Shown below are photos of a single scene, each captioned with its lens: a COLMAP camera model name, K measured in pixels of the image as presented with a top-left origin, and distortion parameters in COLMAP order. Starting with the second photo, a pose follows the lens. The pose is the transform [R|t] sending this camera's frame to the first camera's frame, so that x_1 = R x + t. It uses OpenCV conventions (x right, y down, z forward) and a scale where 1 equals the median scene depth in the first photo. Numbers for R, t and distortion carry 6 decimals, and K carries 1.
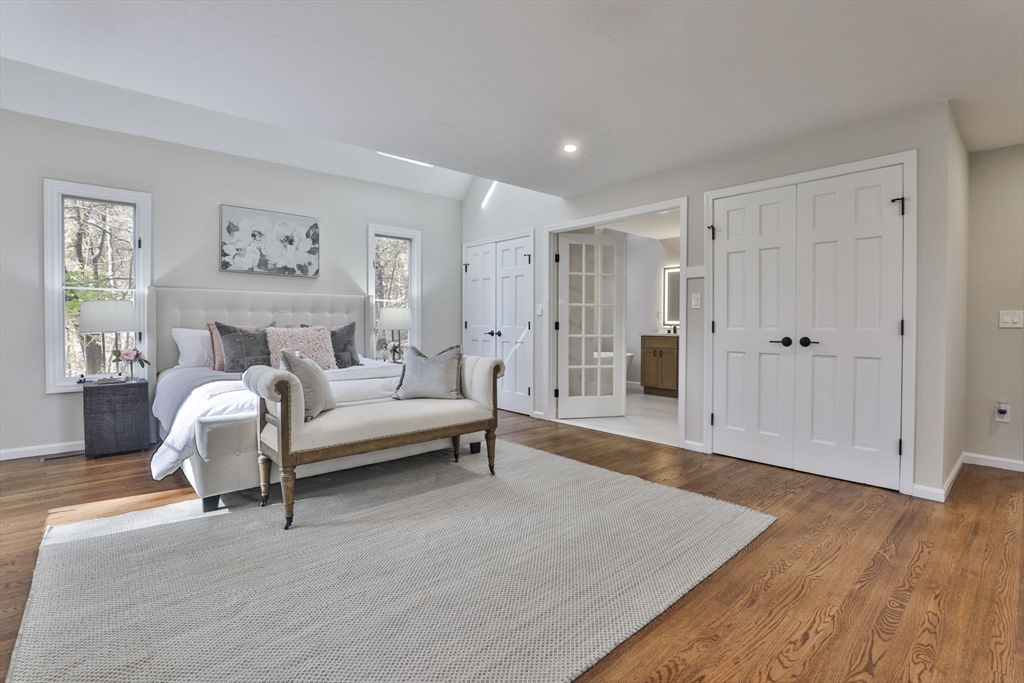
lens RADIAL K [[474.3, 0, 511.4], [0, 474.3, 328.9], [0, 0, 1]] dist [-0.042054, 0.010772]
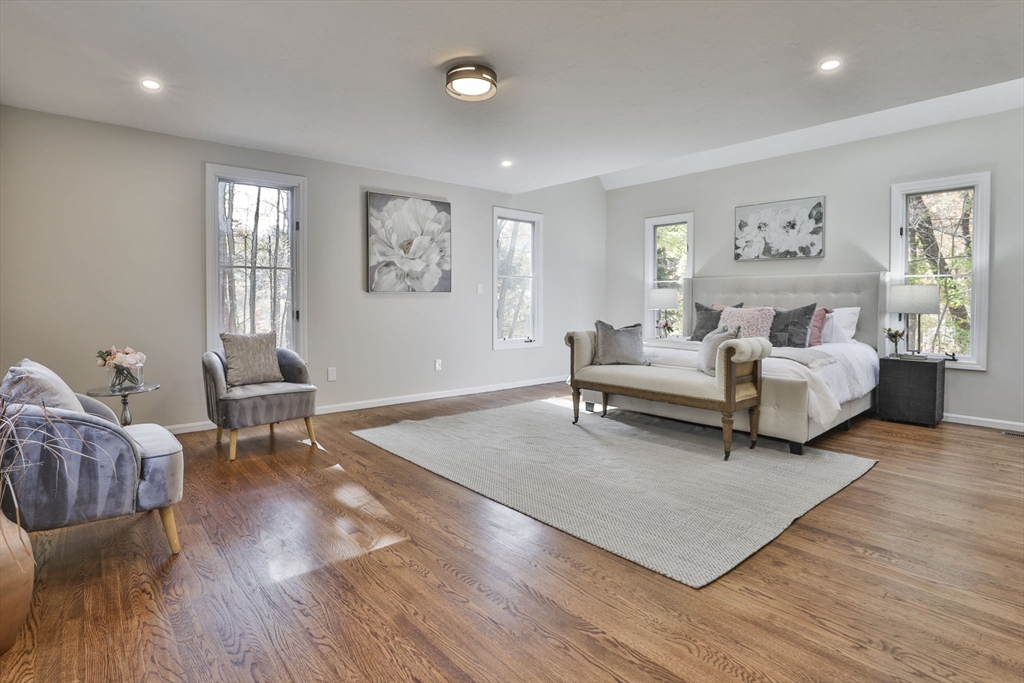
lens RADIAL K [[527.4, 0, 511.0], [0, 527.4, 324.3], [0, 0, 1]] dist [-0.040228, 0.017417]
pose [[-0.011833, 0.041831, -0.999055, 0.747110], [-0.014693, 0.999009, 0.042003, -0.007027], [0.999822, 0.015176, -0.011206, 0.408951]]
